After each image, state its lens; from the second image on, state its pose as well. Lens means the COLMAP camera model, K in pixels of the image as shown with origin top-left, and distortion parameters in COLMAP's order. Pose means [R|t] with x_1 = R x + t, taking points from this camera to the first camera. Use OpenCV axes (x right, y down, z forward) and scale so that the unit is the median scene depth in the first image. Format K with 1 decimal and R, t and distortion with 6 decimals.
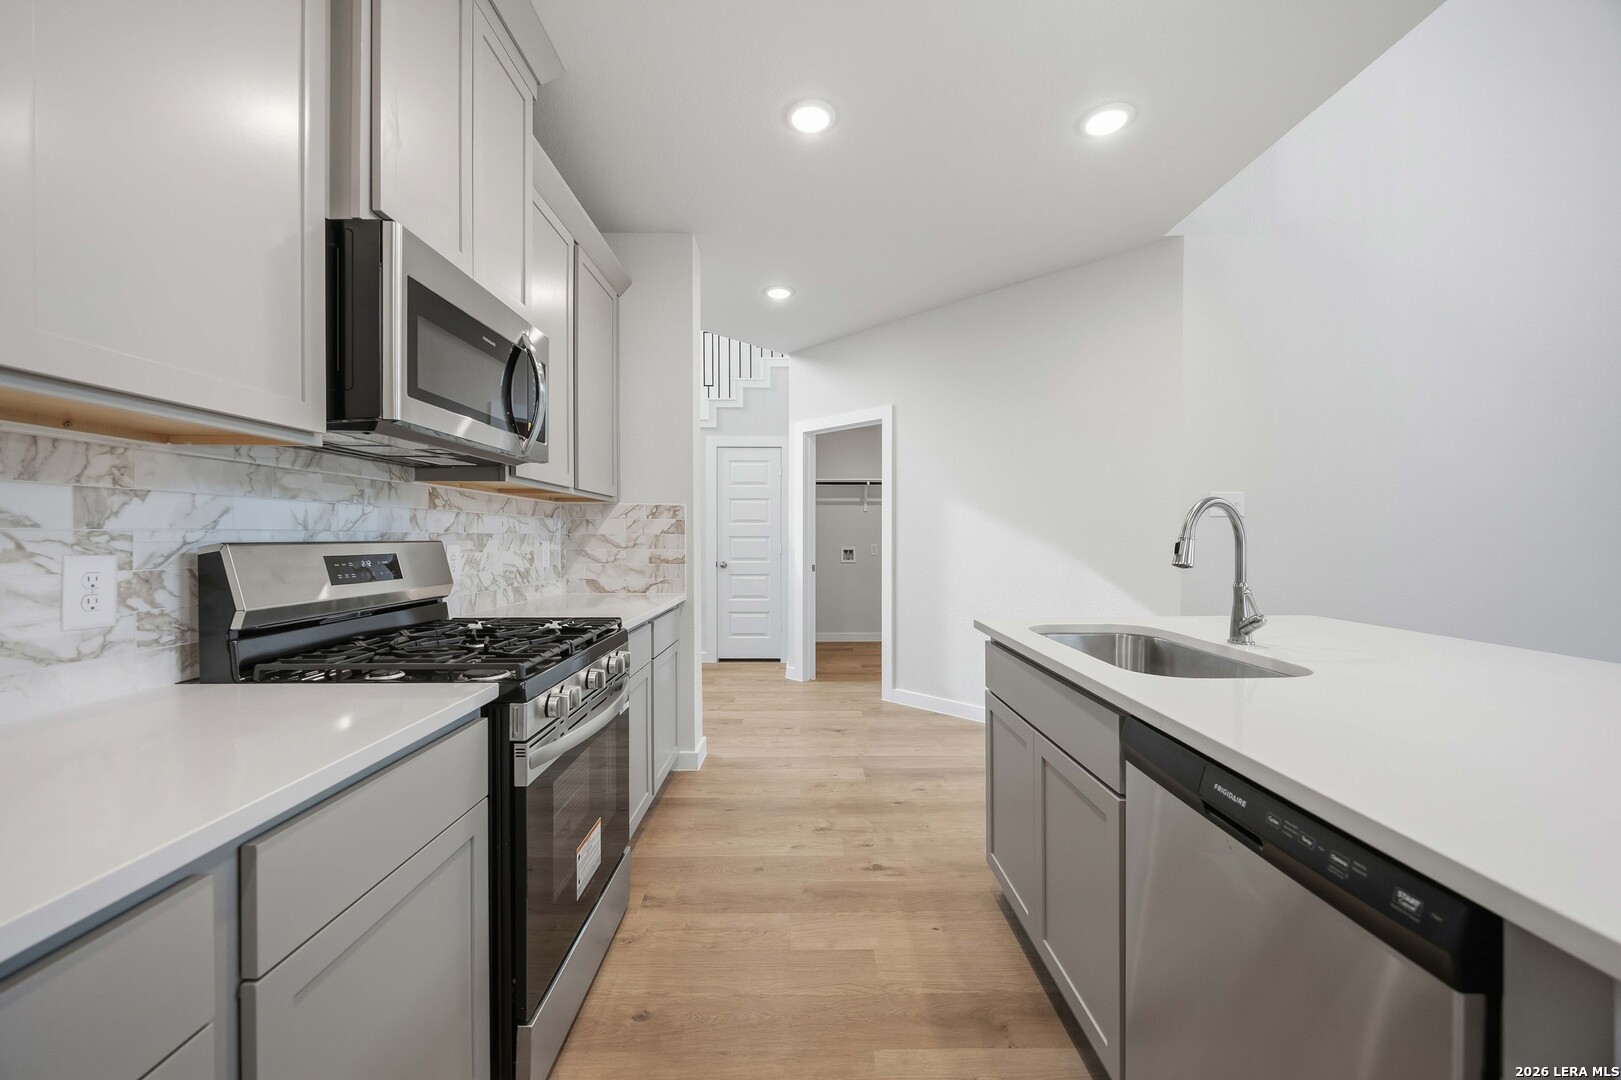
lens RADIAL K [[626.0, 0, 811.3], [0, 626.0, 537.9], [0, 0, 1]] dist [-0.000568, 0.000321]
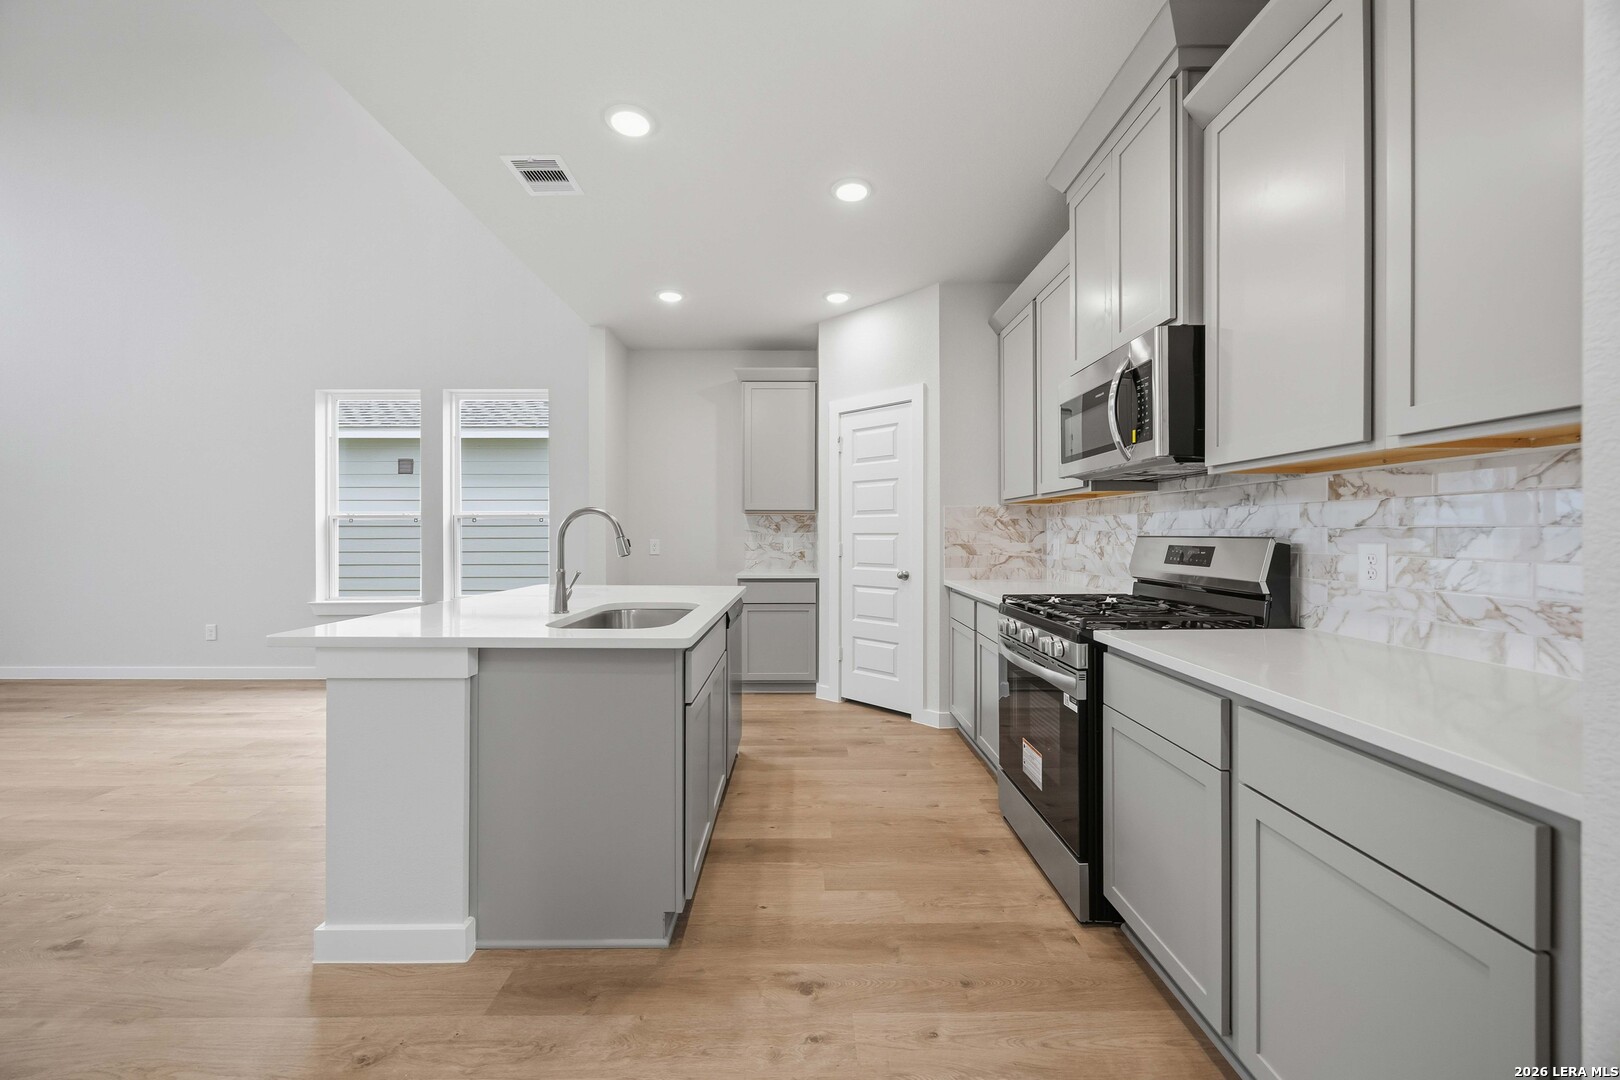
lens RADIAL K [[625.6, 0, 810.1], [0, 625.6, 534.7], [0, 0, 1]] dist [-0.000568, 0.000321]
pose [[-0.999991, 0.003848, 0.001513, 0.120390], [0.003853, 0.999986, 0.003653, -0.005687], [-0.001499, 0.003659, -0.999992, 2.118632]]
